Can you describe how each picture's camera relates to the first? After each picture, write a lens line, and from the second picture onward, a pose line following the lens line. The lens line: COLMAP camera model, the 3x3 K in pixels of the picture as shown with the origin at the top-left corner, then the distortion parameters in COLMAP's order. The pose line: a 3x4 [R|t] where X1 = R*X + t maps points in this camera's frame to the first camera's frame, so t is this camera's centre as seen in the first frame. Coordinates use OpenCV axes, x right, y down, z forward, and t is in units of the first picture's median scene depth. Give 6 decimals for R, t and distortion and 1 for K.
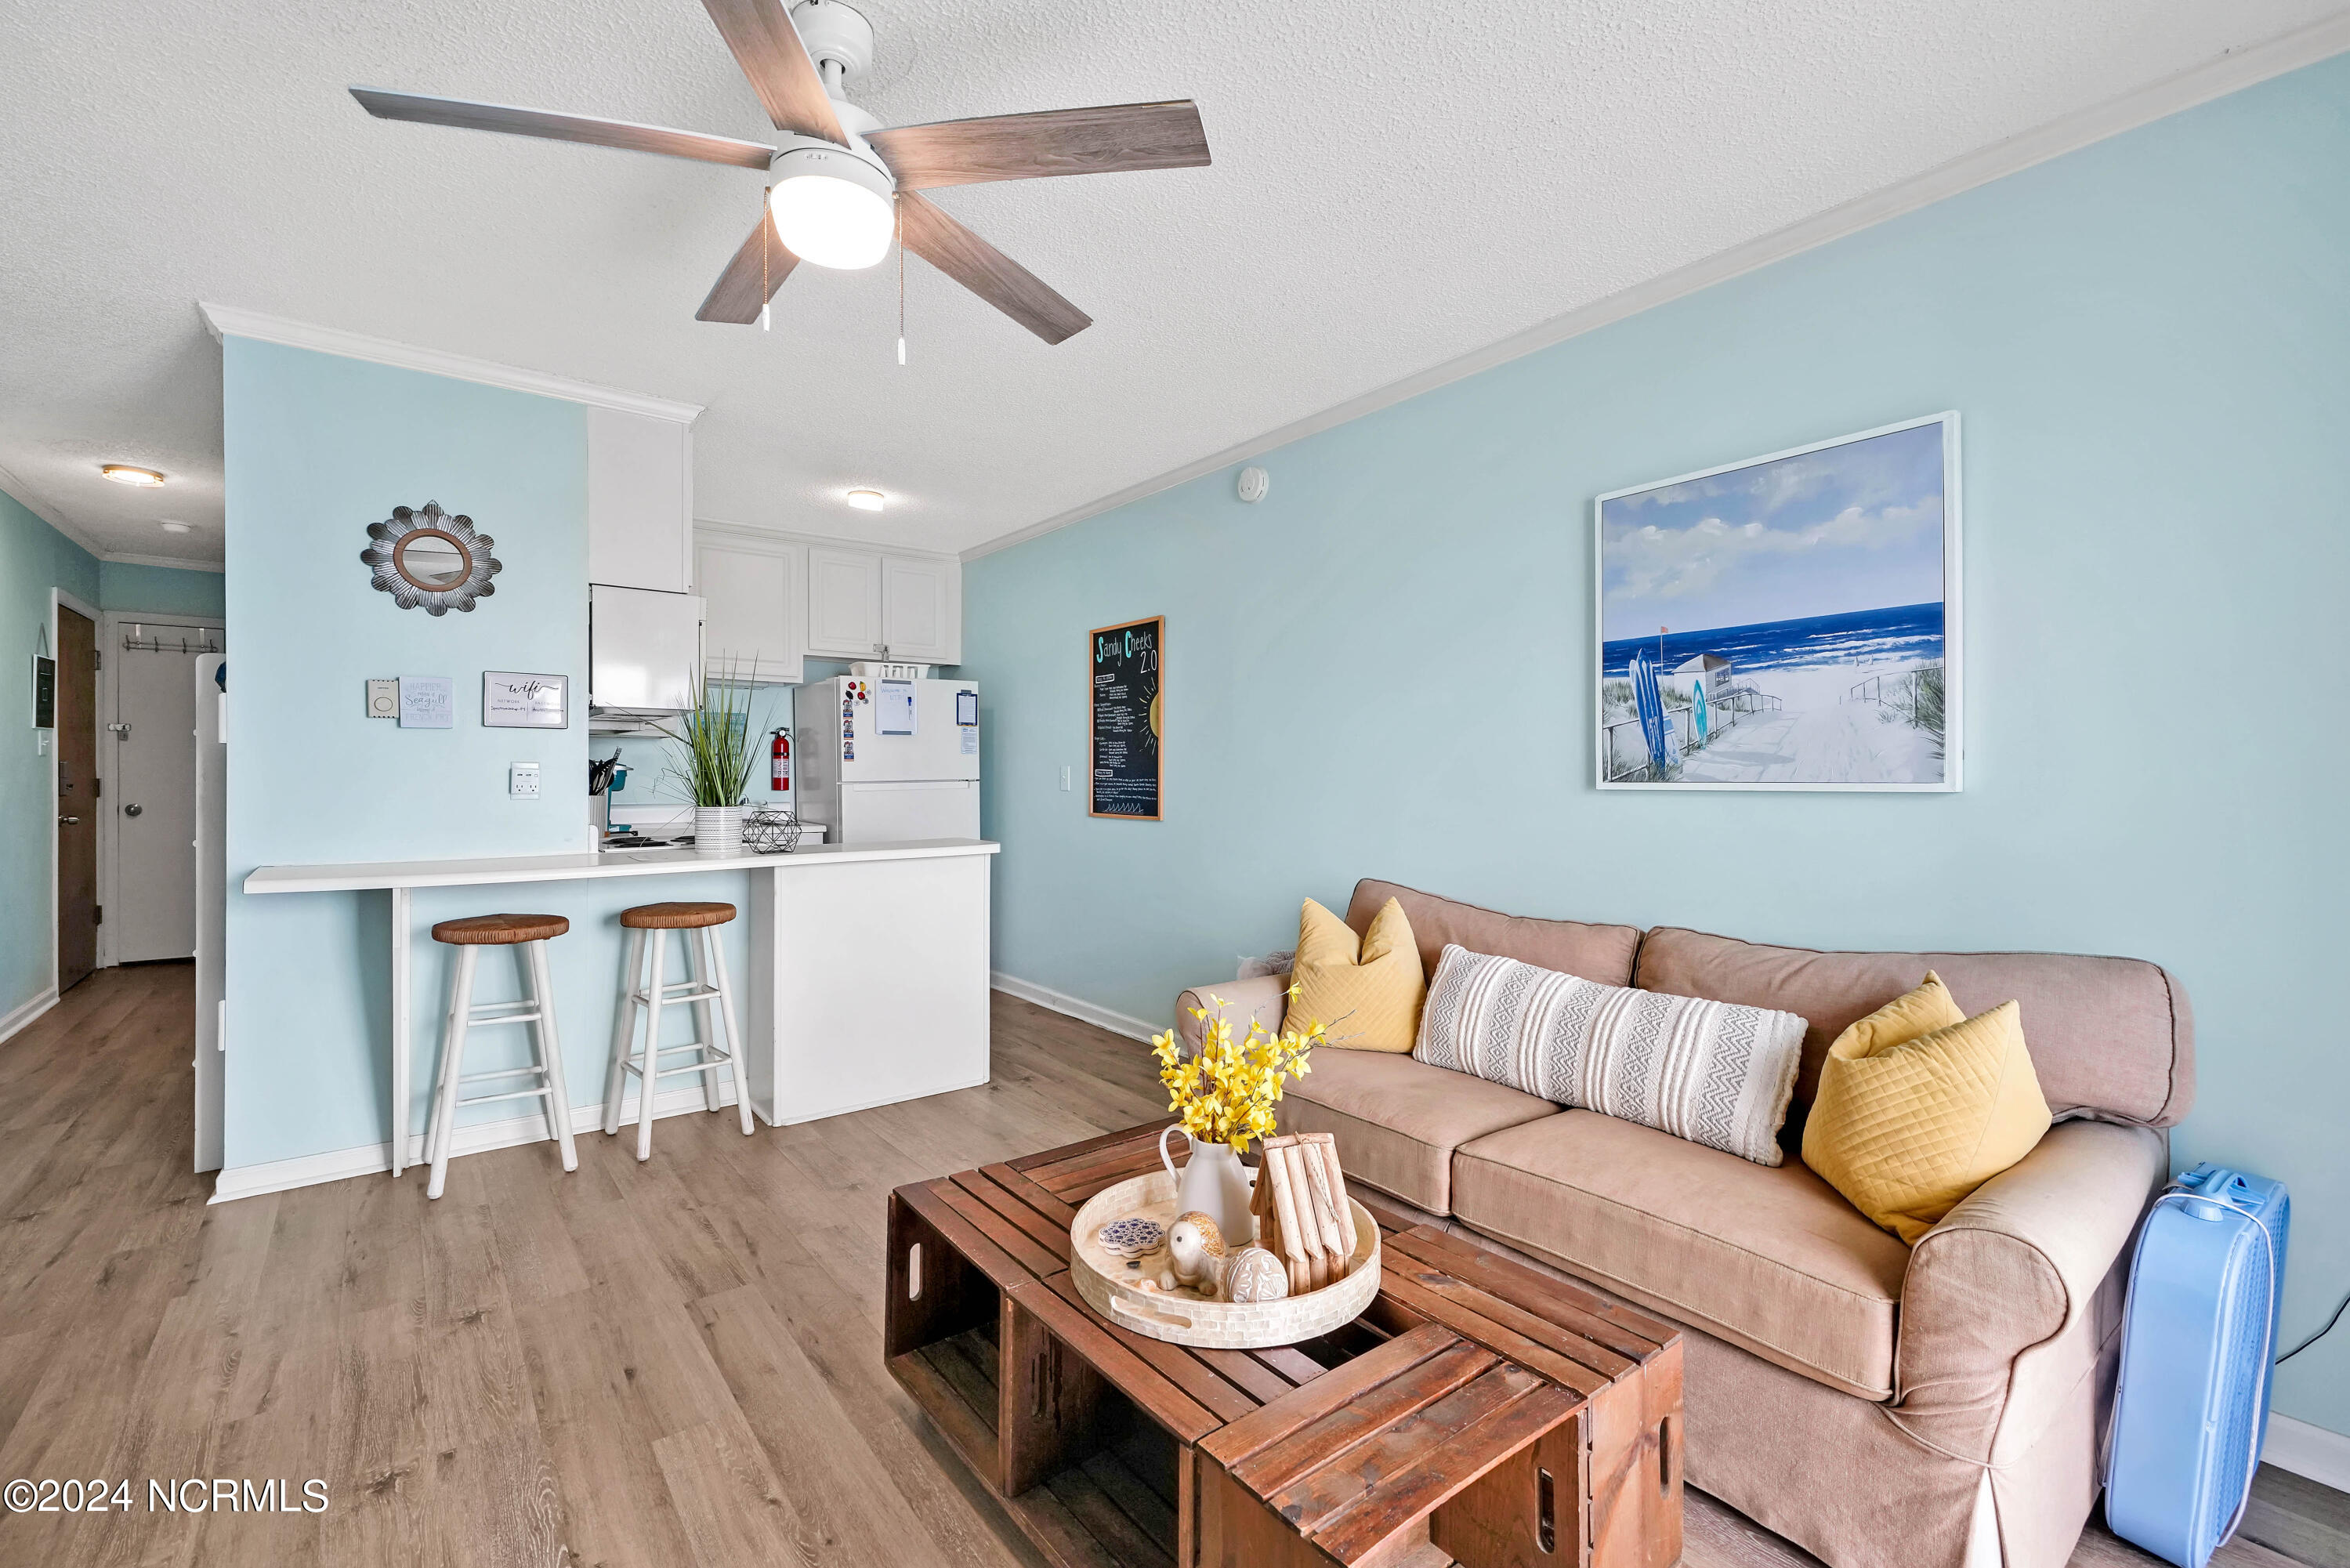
lens RADIAL K [[1018.3, 0, 1181.7], [0, 1018.3, 770.6], [0, 0, 1]] dist [0.003057, 0.000035]
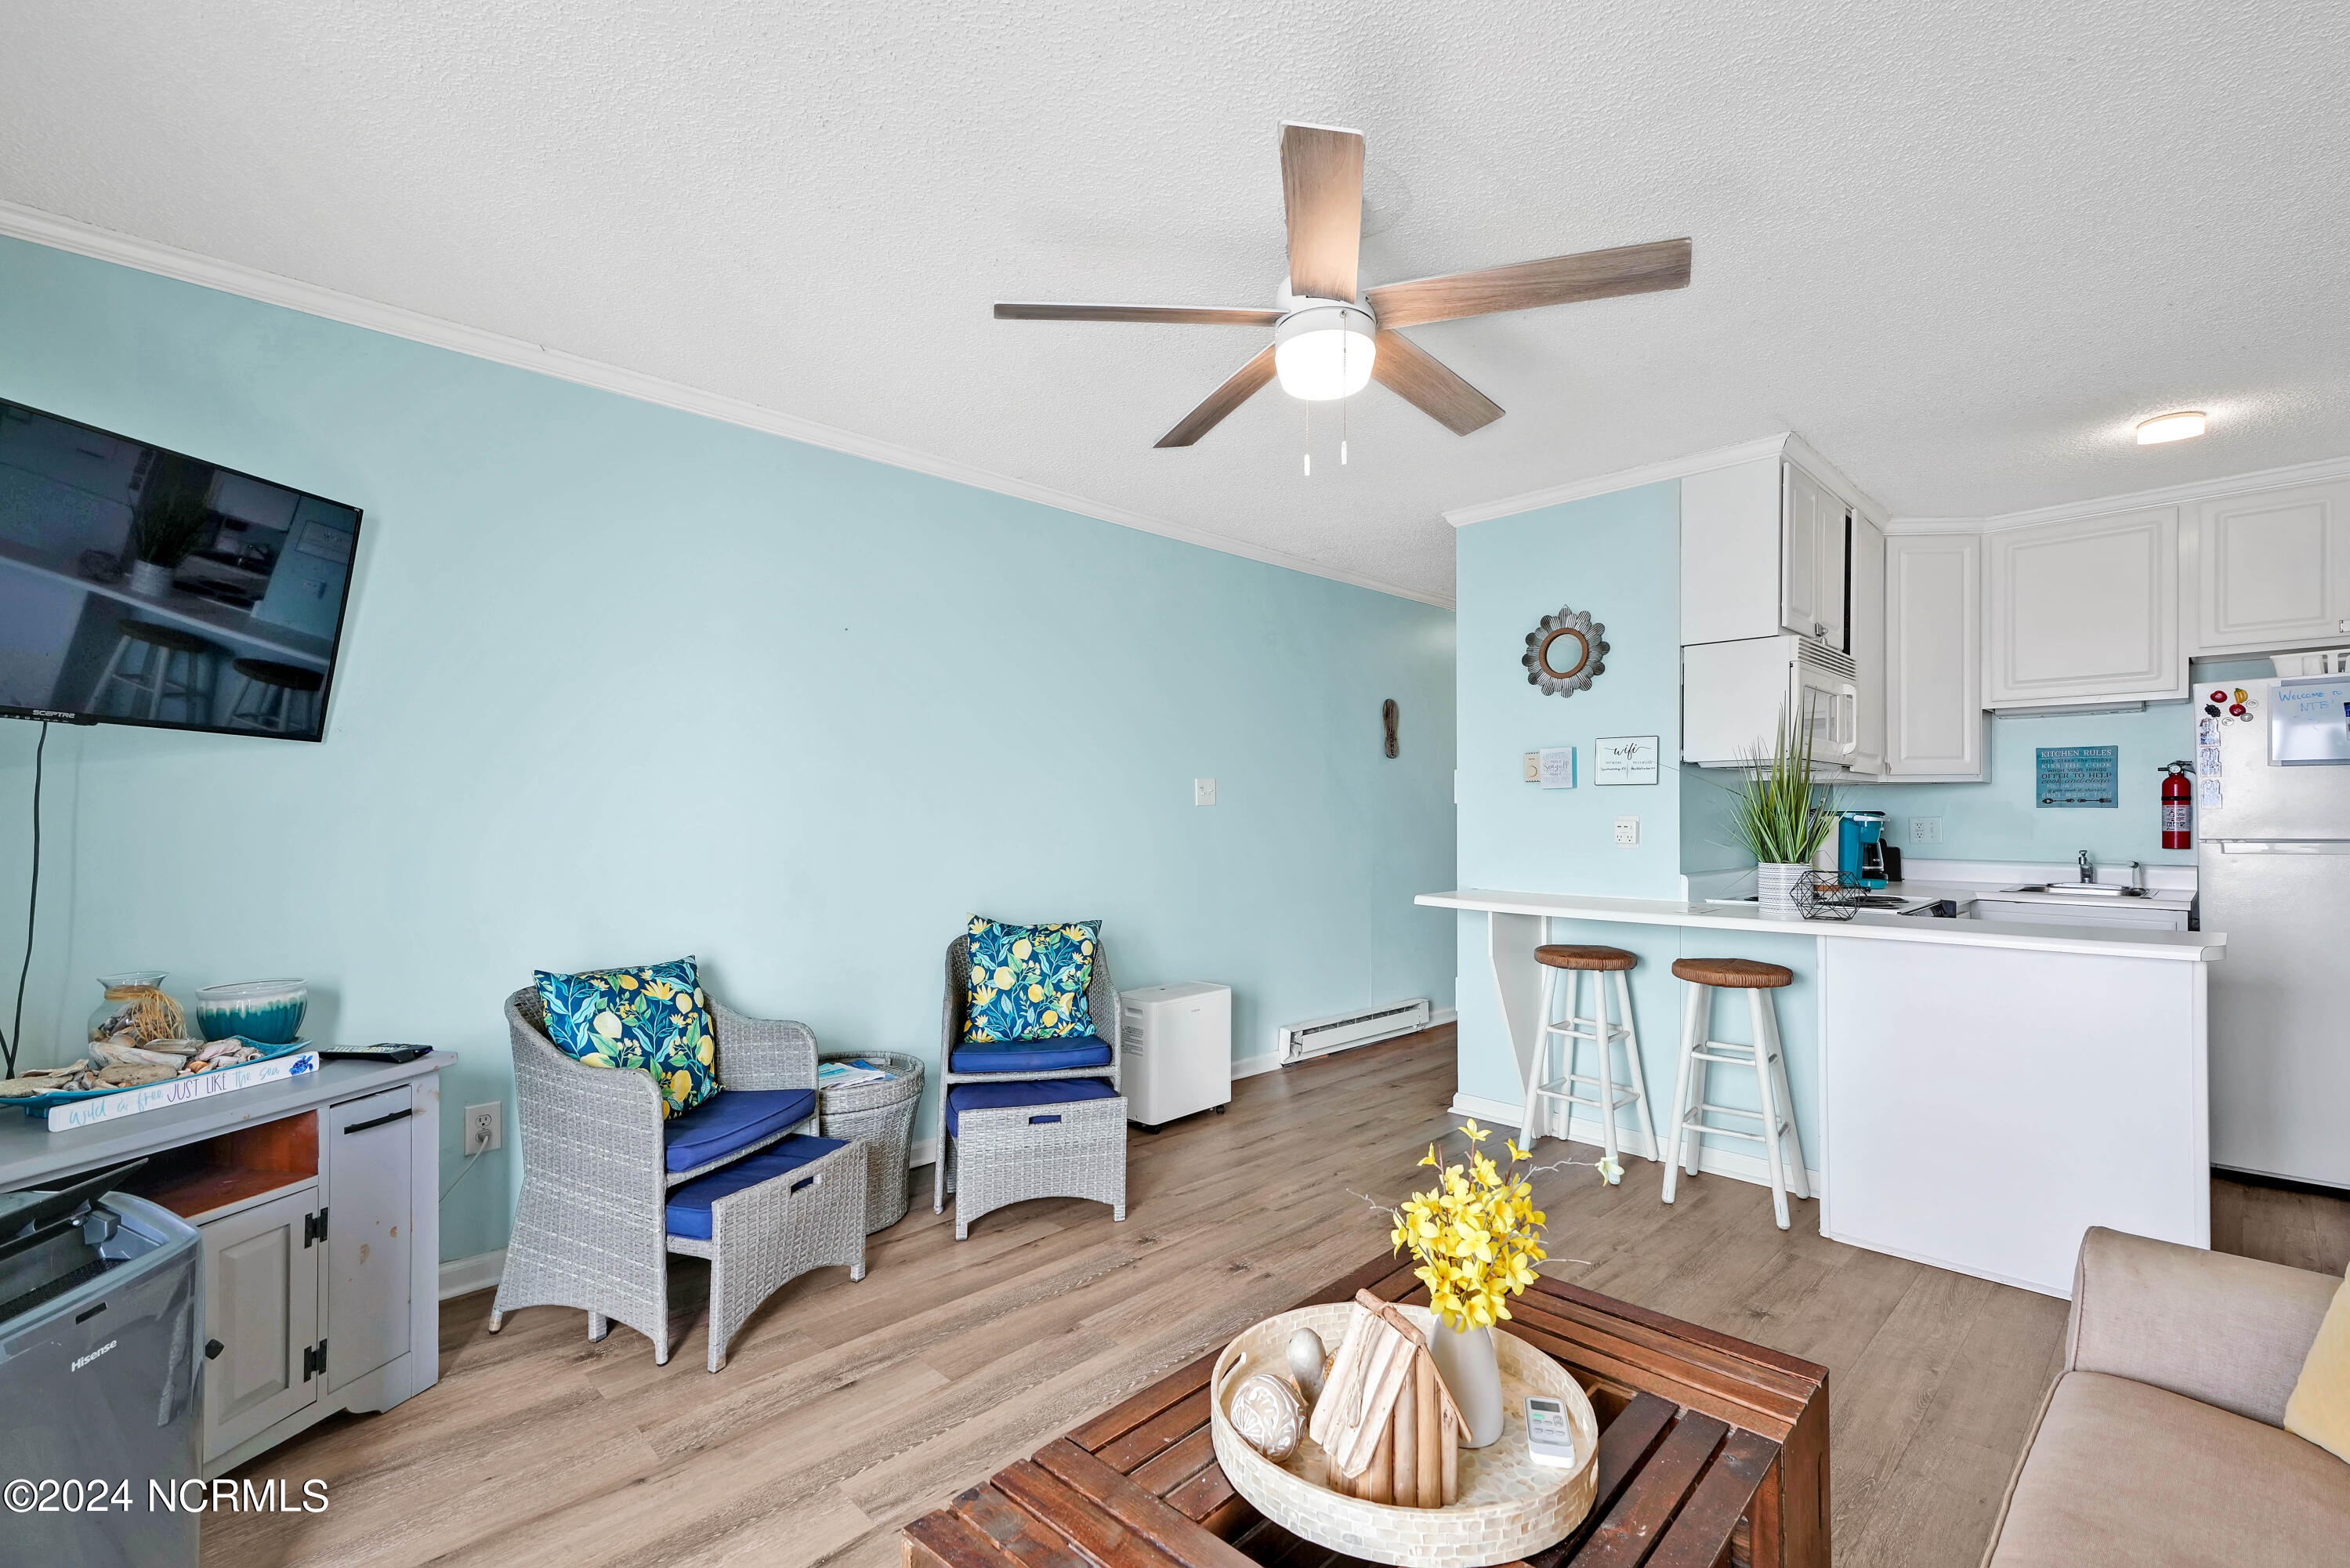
lens RADIAL K [[1009.7, 0, 1186.2], [0, 1009.7, 814.7], [0, 0, 1]] dist [0.015735, -0.000020]
pose [[0.130353, -0.001743, -0.991466, 0.399853], [0.002082, 0.999997, -0.001484, -0.008549], [0.991465, -0.001870, 0.130356, 0.359861]]
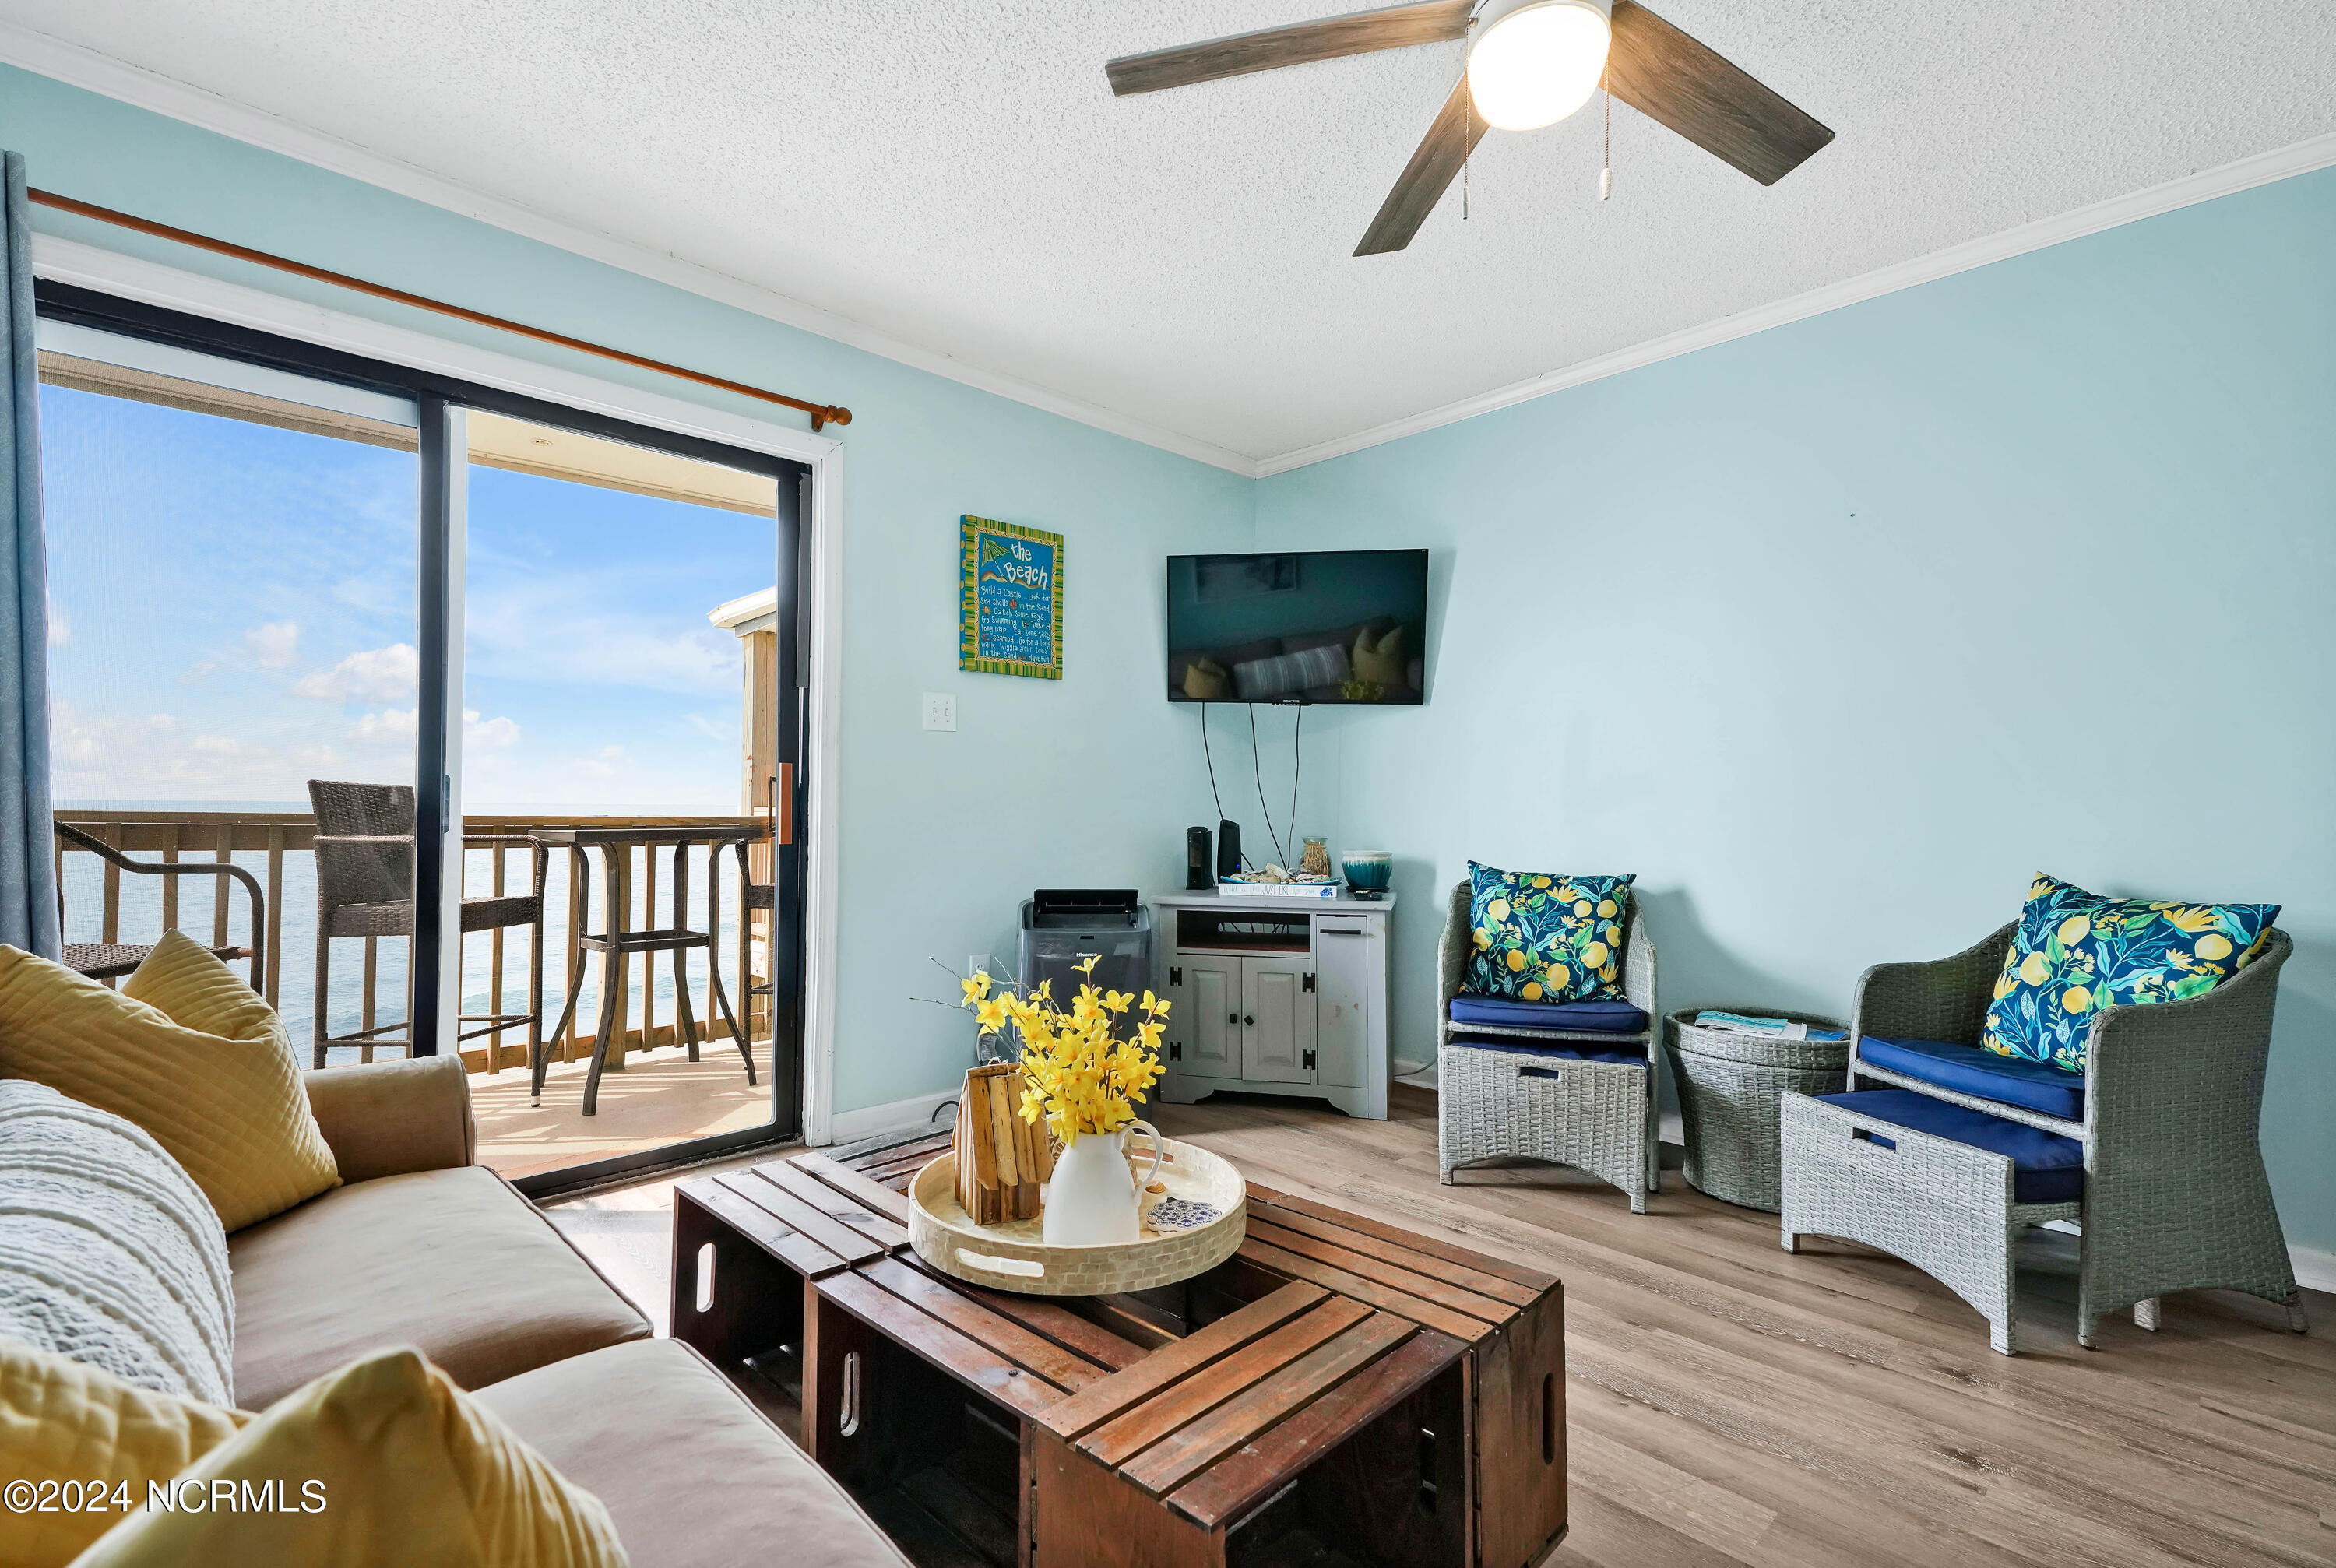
lens RADIAL K [[1070.6, 0, 1135.8], [0, 1070.6, 785.4], [0, 0, 1]] dist [0.020969, -0.000517]
pose [[-0.993730, -0.014213, -0.110901, 0.049153], [-0.012044, 0.999723, -0.020204, 0.053617], [0.111157, -0.018742, -0.993626, 0.971132]]
